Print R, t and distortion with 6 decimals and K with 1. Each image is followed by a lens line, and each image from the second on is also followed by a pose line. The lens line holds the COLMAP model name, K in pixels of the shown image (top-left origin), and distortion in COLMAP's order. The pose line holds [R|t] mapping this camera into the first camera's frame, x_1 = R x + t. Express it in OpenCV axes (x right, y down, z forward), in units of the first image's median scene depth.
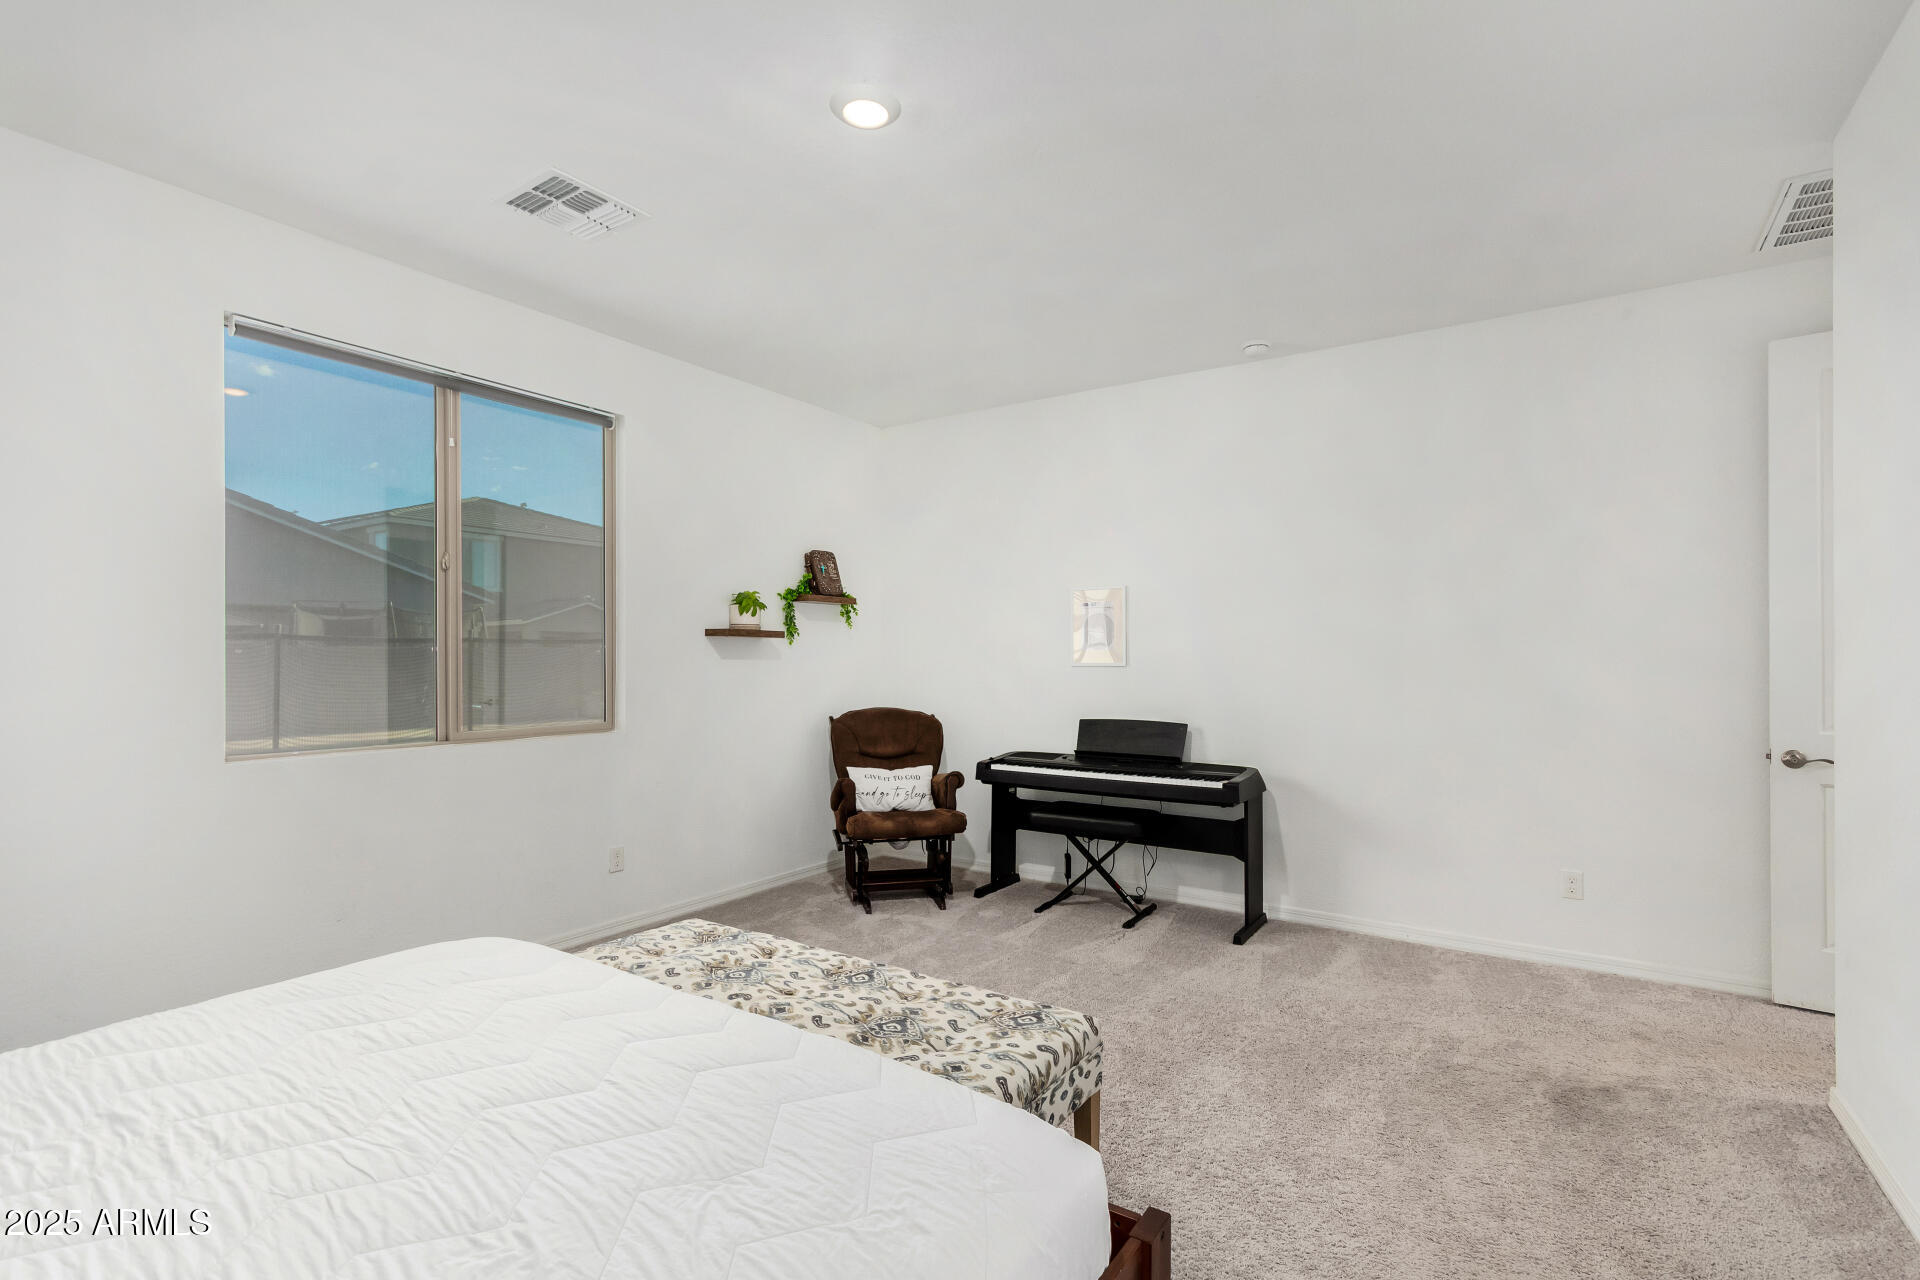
lens RADIAL K [[876.4, 0, 968.8], [0, 876.4, 647.8], [0, 0, 1]] dist [0.003871, -0.000458]
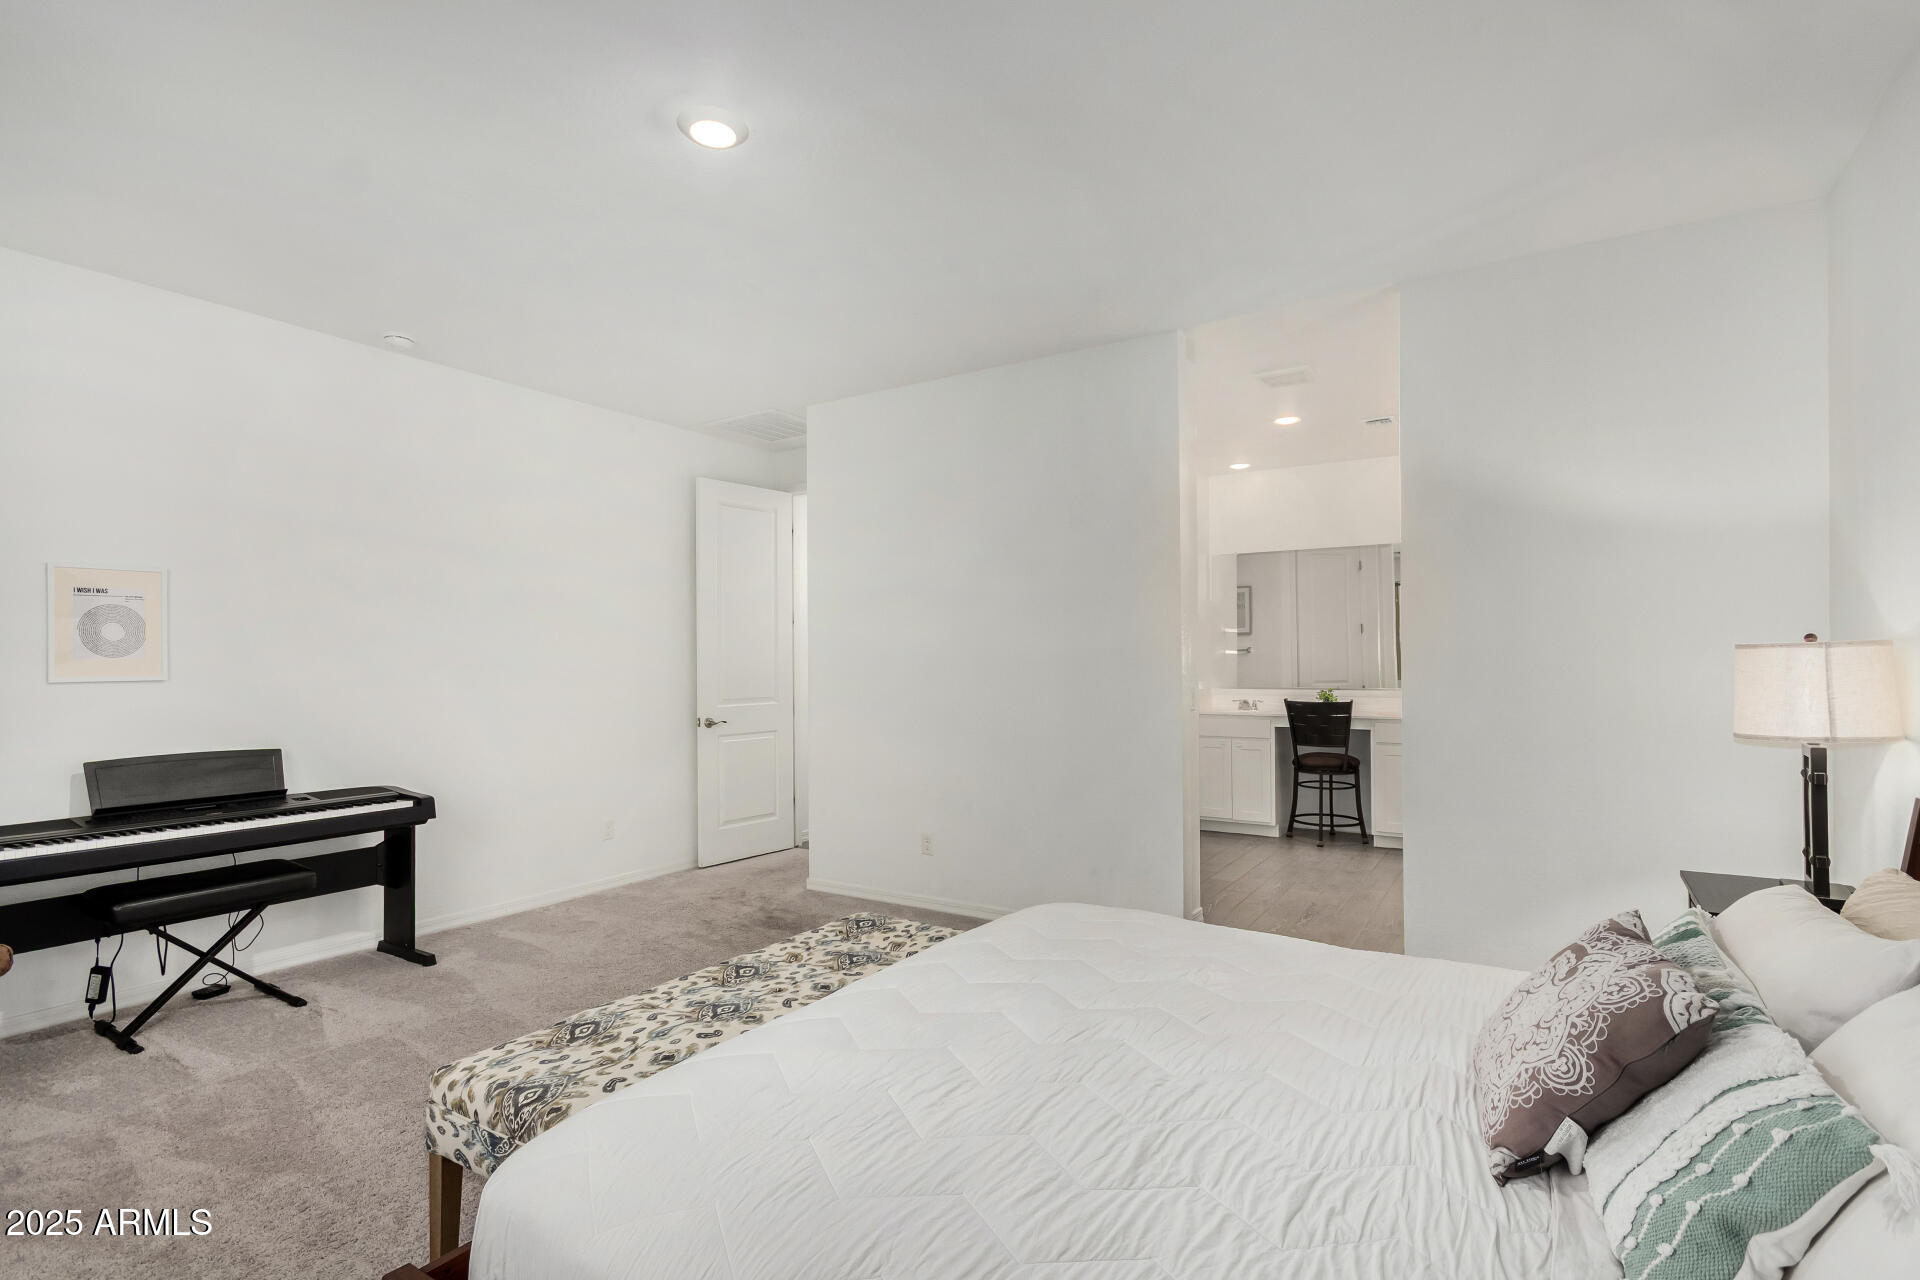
lens RADIAL K [[876.4, 0, 971.6], [0, 876.4, 646.0], [0, 0, 1]] dist [0.003871, -0.000458]
pose [[0.003846, 0.015023, 0.999880, -0.726021], [-0.005508, 0.999872, -0.015002, -0.000391], [-0.999977, -0.005450, 0.003929, 0.445999]]
